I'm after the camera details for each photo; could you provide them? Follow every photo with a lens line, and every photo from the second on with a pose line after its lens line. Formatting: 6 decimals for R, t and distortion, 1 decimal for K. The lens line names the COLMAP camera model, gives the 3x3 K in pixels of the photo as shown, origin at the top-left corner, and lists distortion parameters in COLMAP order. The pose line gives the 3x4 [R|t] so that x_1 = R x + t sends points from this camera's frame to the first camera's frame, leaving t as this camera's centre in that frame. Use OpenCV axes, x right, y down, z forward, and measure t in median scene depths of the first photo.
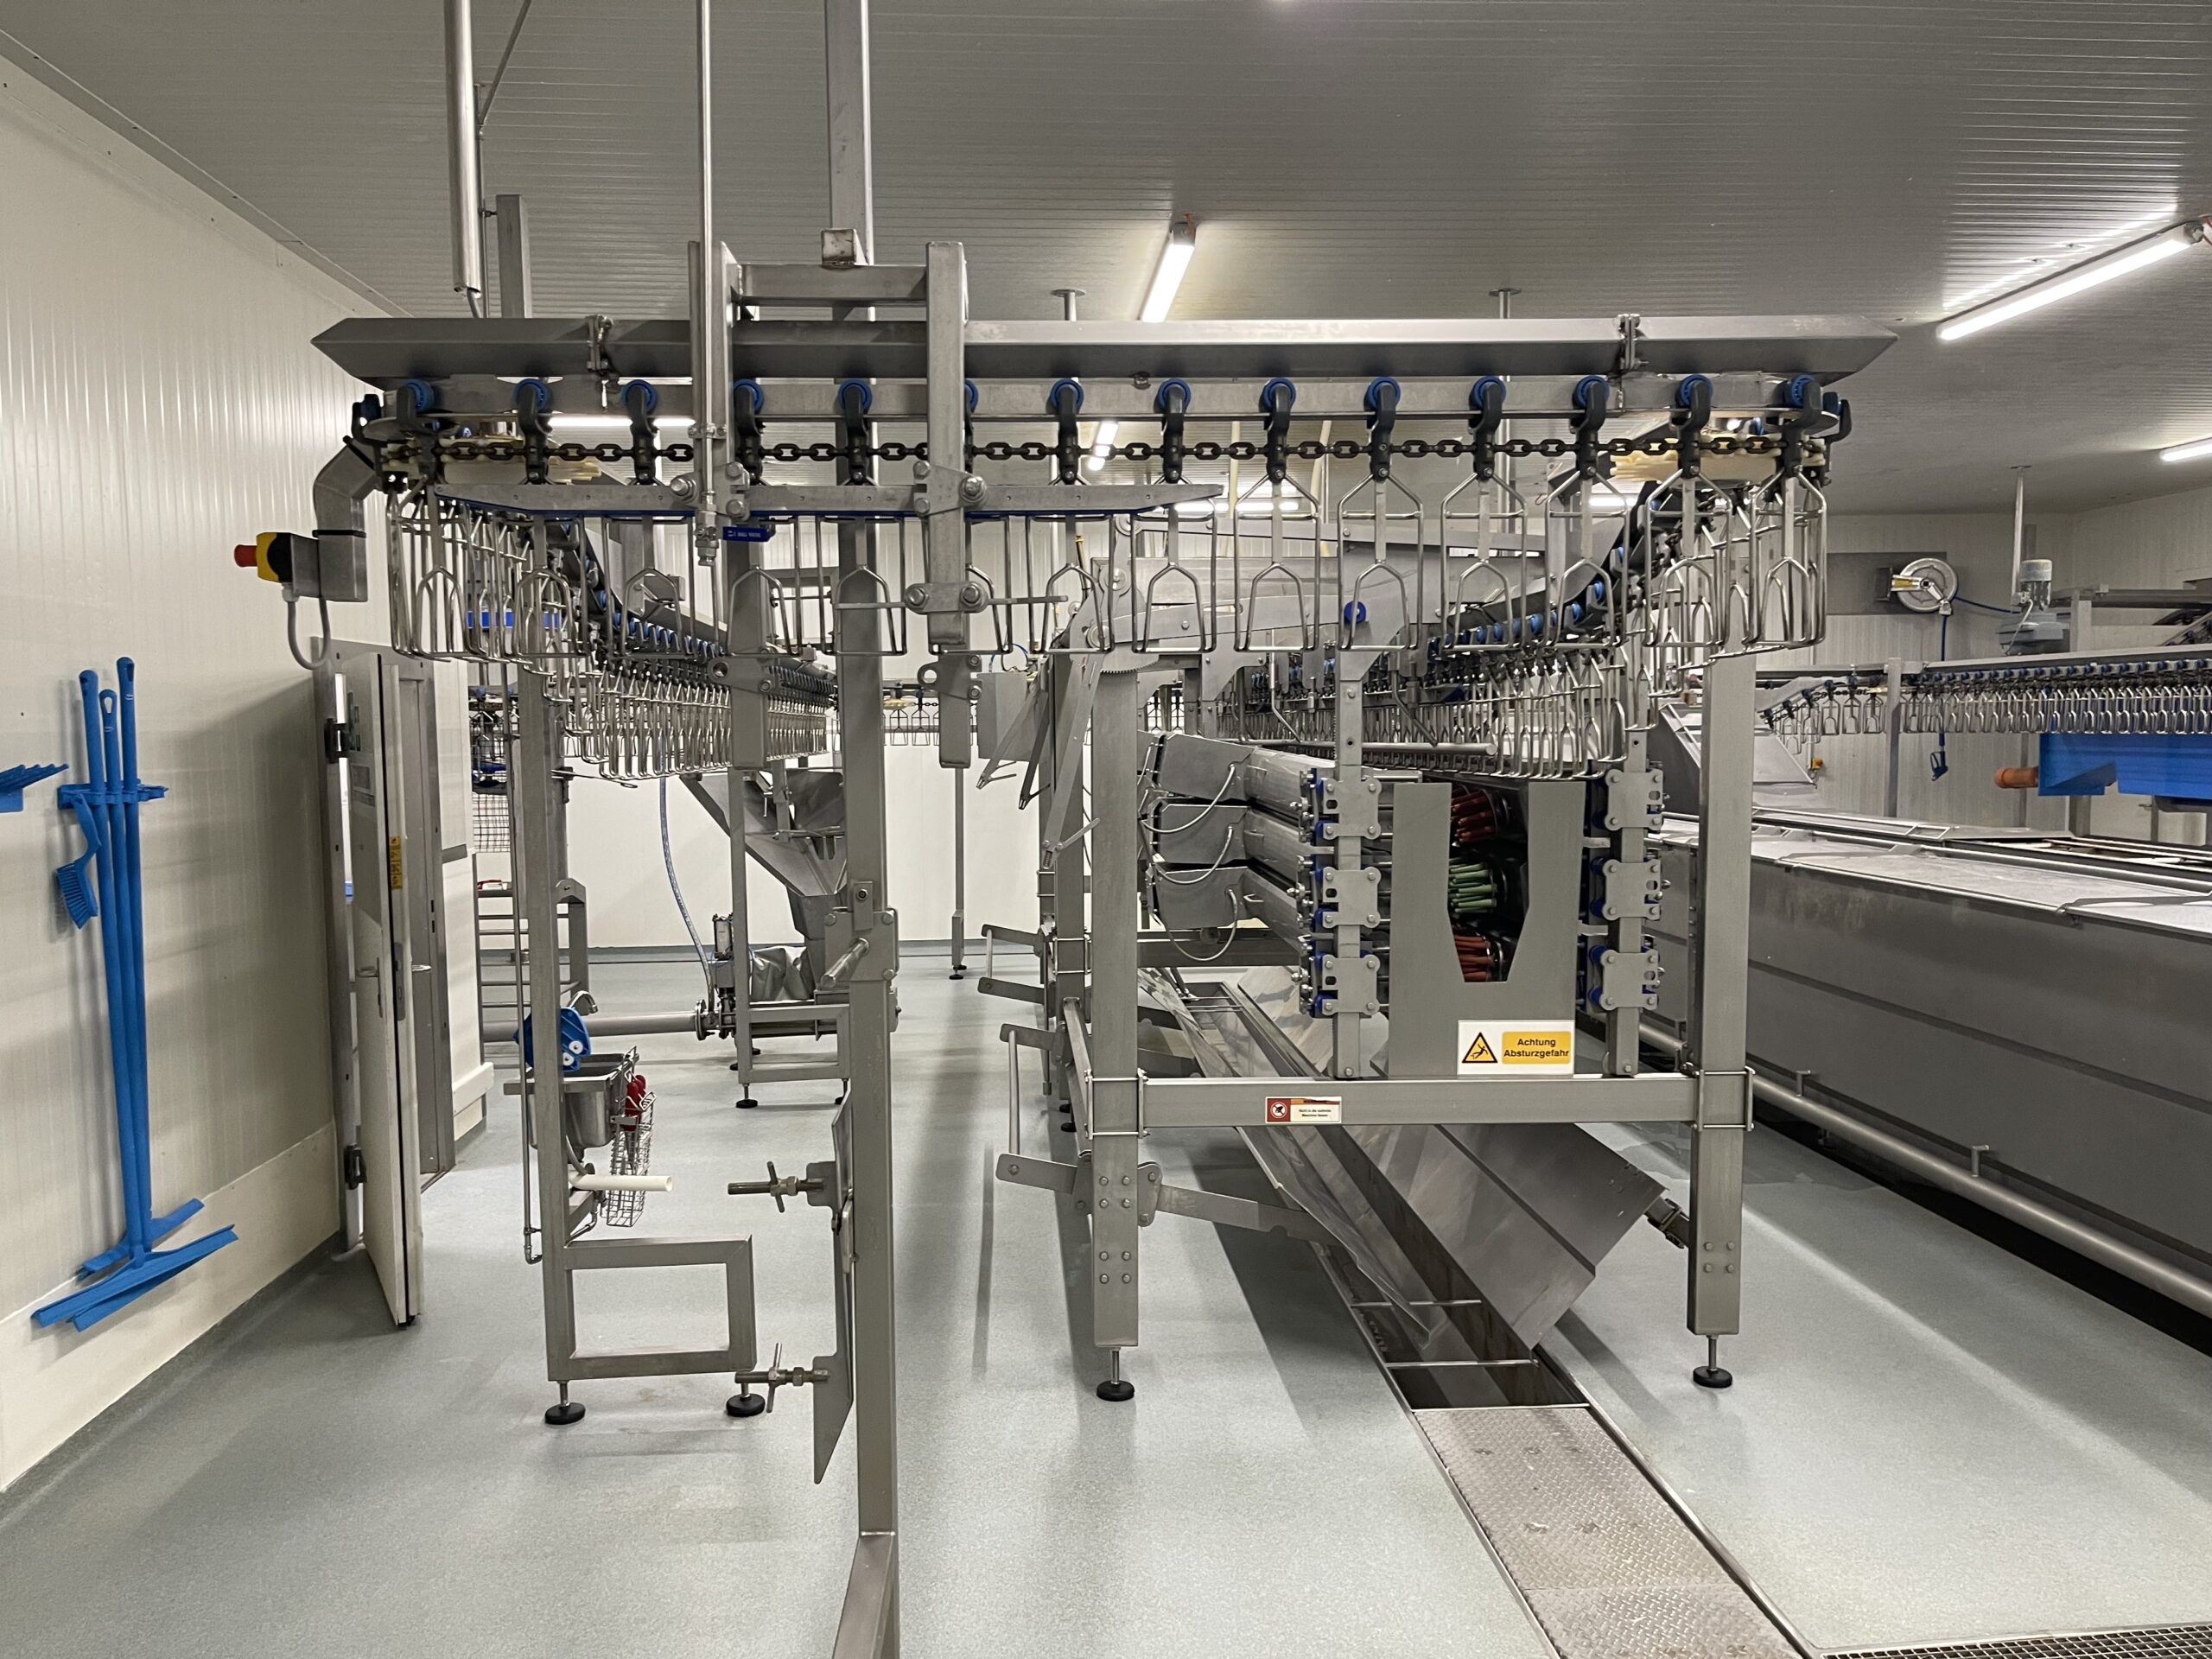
lens RADIAL K [[1658.2, 0, 1105.8], [0, 1658.2, 859.3], [0, 0, 1]] dist [0.091682, -0.114871]
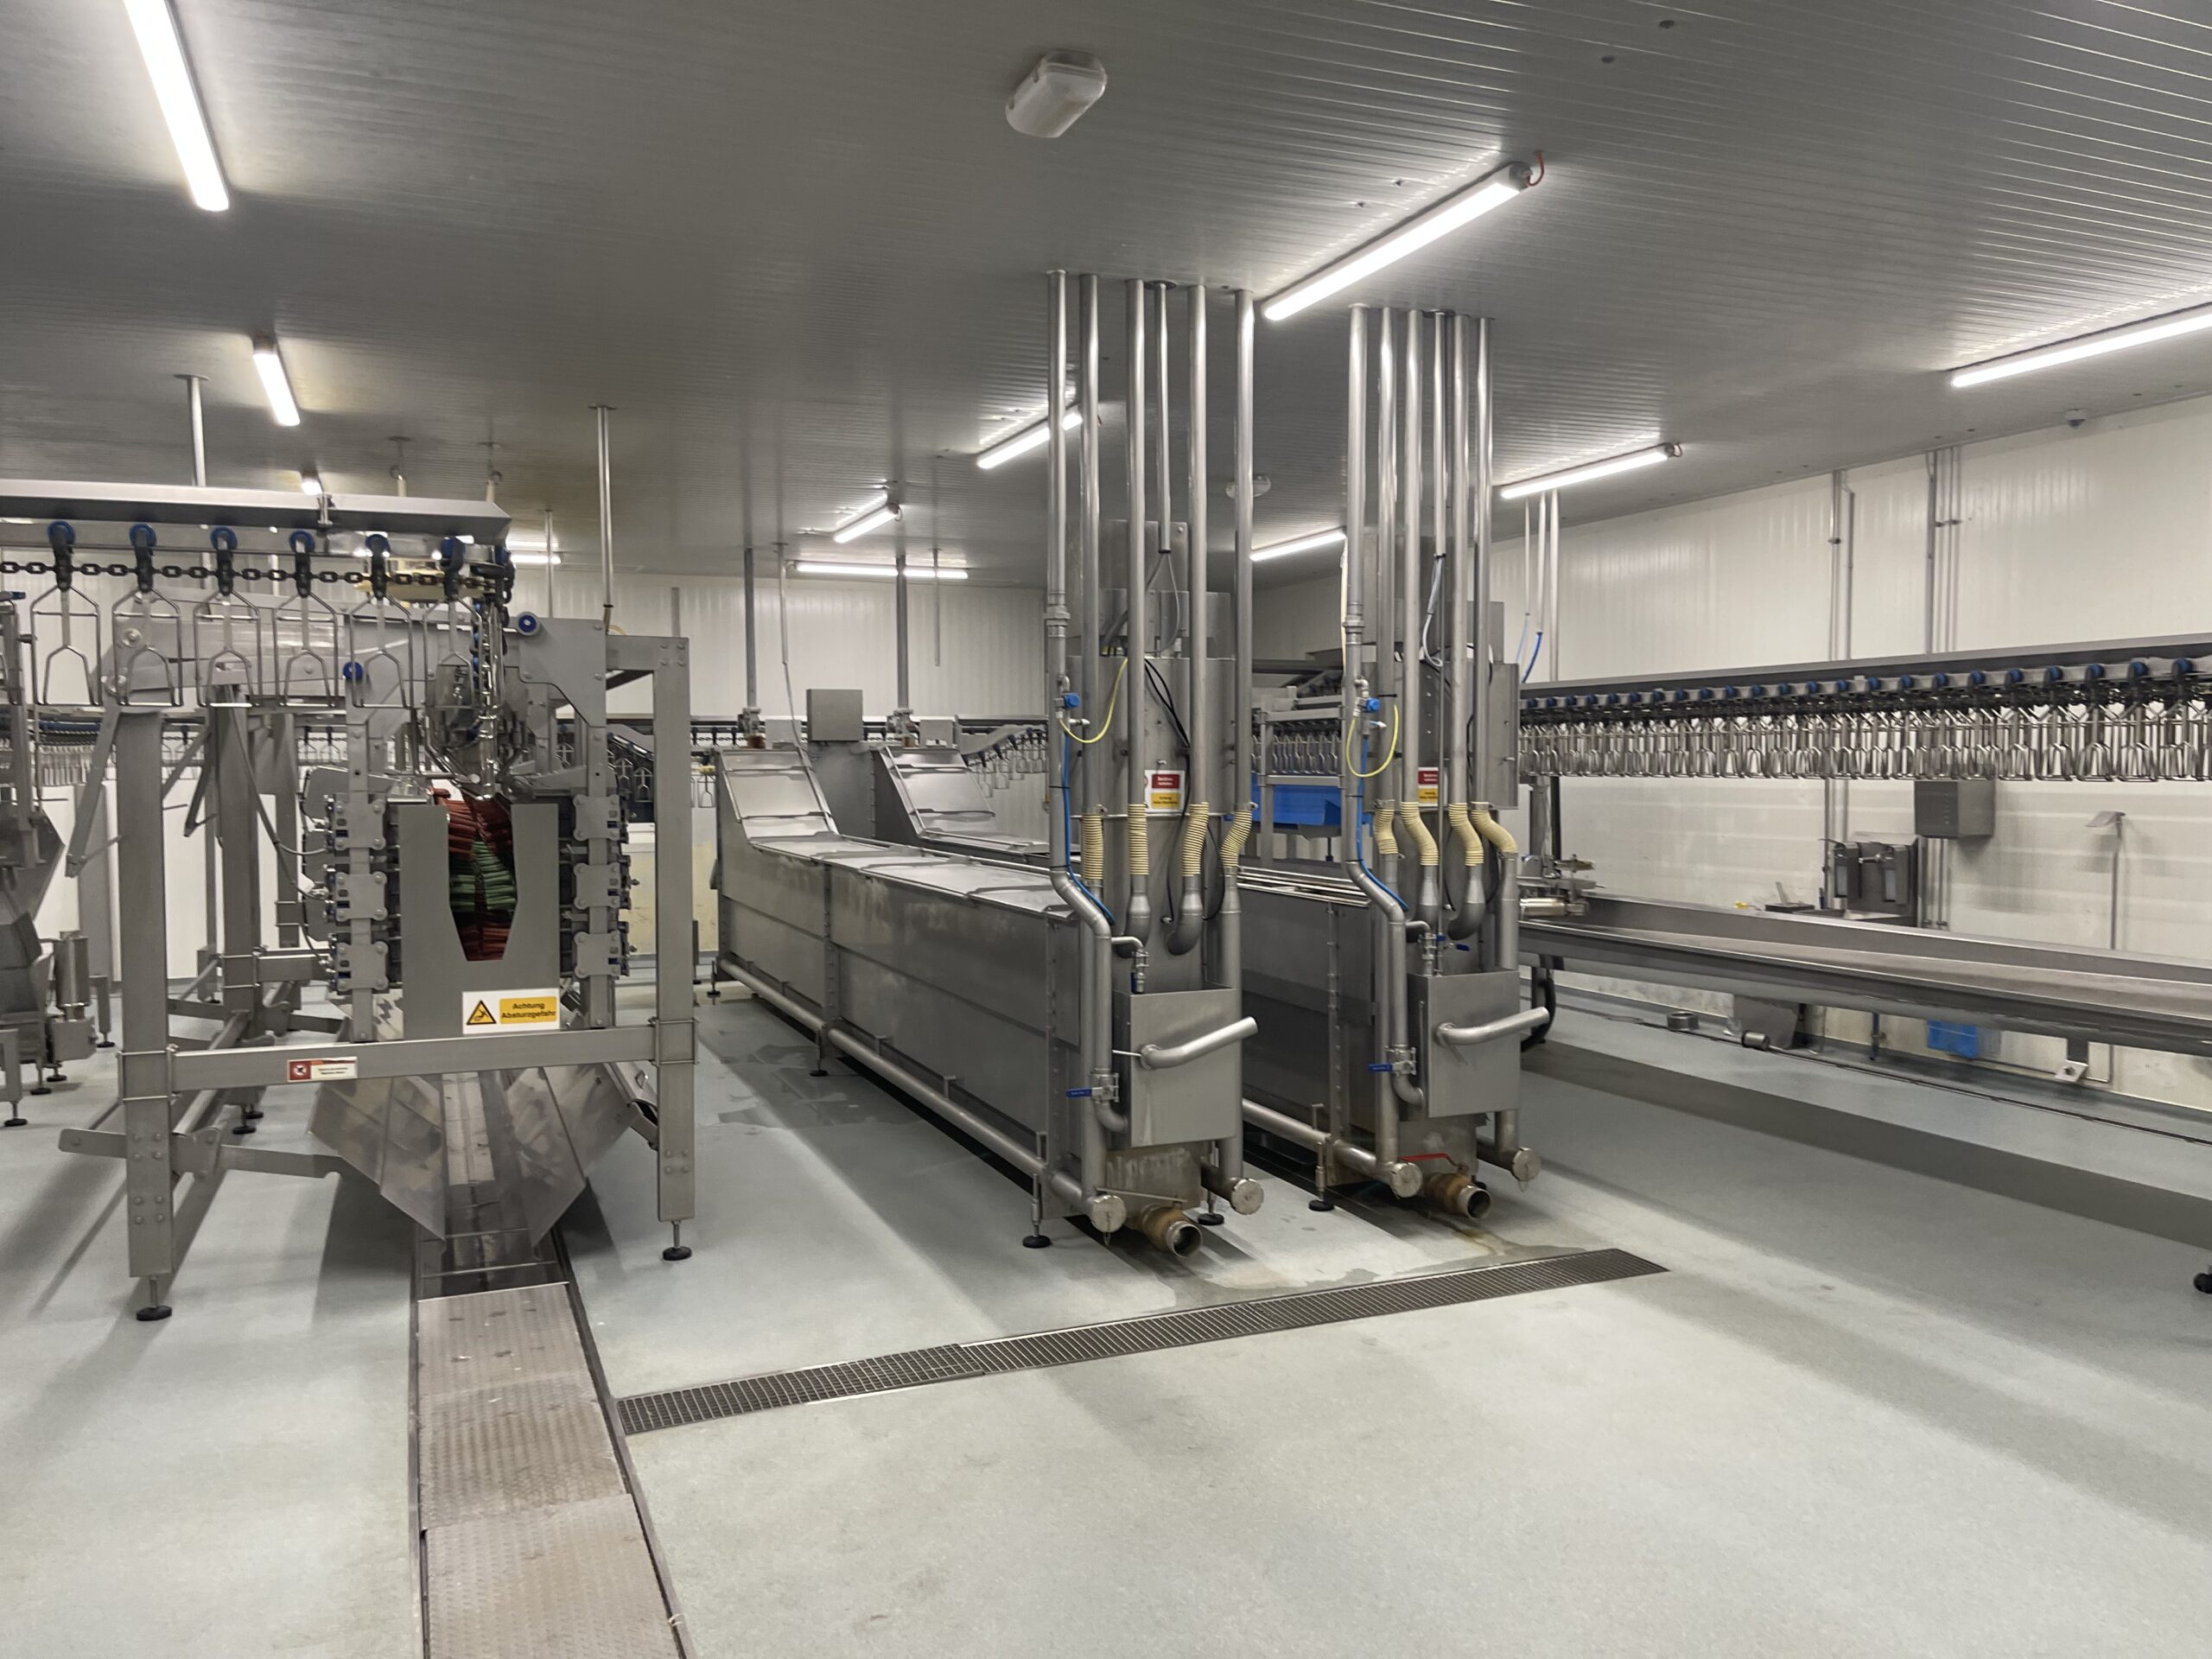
lens RADIAL K [[1658.2, 0, 1105.8], [0, 1658.2, 859.3], [0, 0, 1]] dist [0.091682, -0.114871]
pose [[0.948004, -0.016154, 0.317848, 0.270824], [0.023552, 0.999533, -0.019446, 0.031920], [-0.317386, 0.025921, 0.947942, -0.369830]]
